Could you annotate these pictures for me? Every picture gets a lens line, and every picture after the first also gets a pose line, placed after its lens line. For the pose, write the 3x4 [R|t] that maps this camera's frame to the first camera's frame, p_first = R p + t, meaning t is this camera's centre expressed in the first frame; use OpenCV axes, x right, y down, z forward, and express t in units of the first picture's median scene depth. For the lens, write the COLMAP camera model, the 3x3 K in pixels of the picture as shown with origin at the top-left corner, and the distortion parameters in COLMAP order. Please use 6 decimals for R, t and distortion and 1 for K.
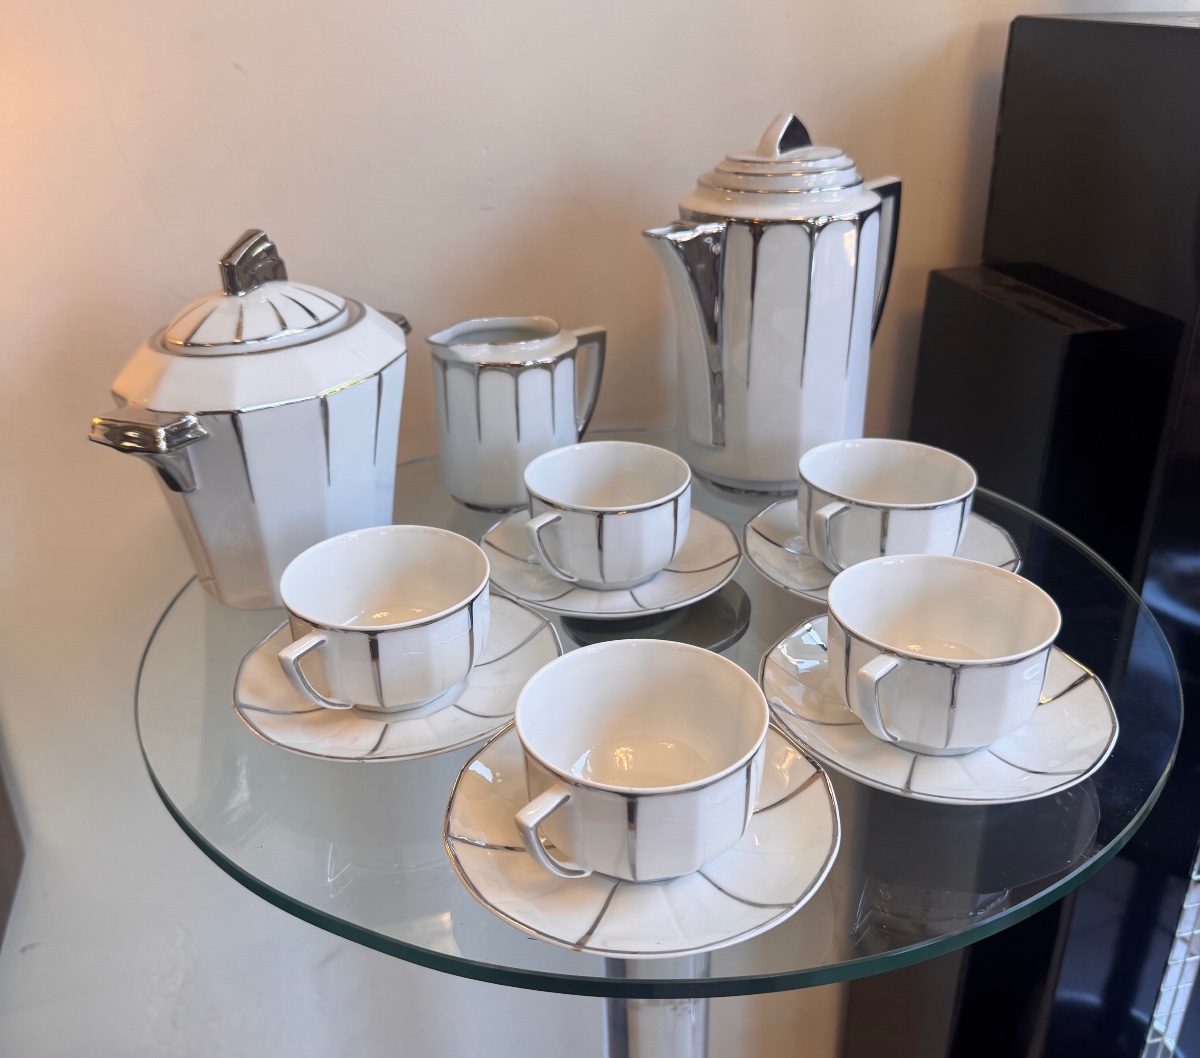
lens RADIAL K [[1135.3, 0, 597.8], [0, 1135.3, 522.0], [0, 0, 1]] dist [-0.006968, 0.000000]
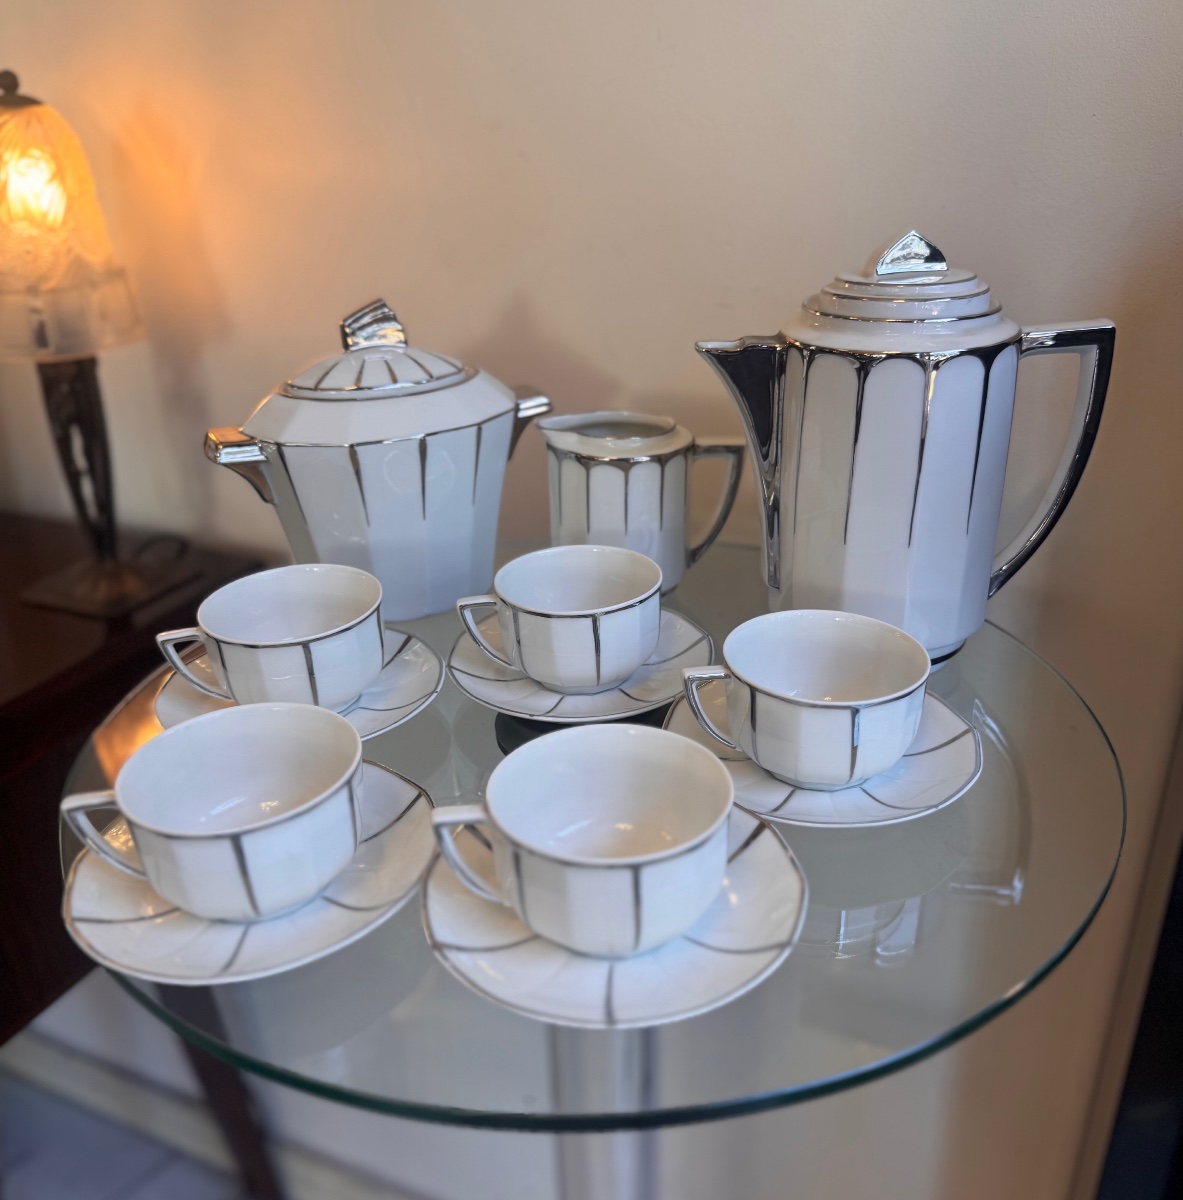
lens RADIAL K [[1110.1, 0, 593.7], [0, 1110.1, 600.7], [0, 0, 1]] dist [0.025255, 0.000000]
pose [[0.772901, 0.260391, -0.578637, 0.546774], [-0.258231, 0.962066, 0.088011, -0.103892], [0.579604, 0.081398, 0.810823, 0.201409]]
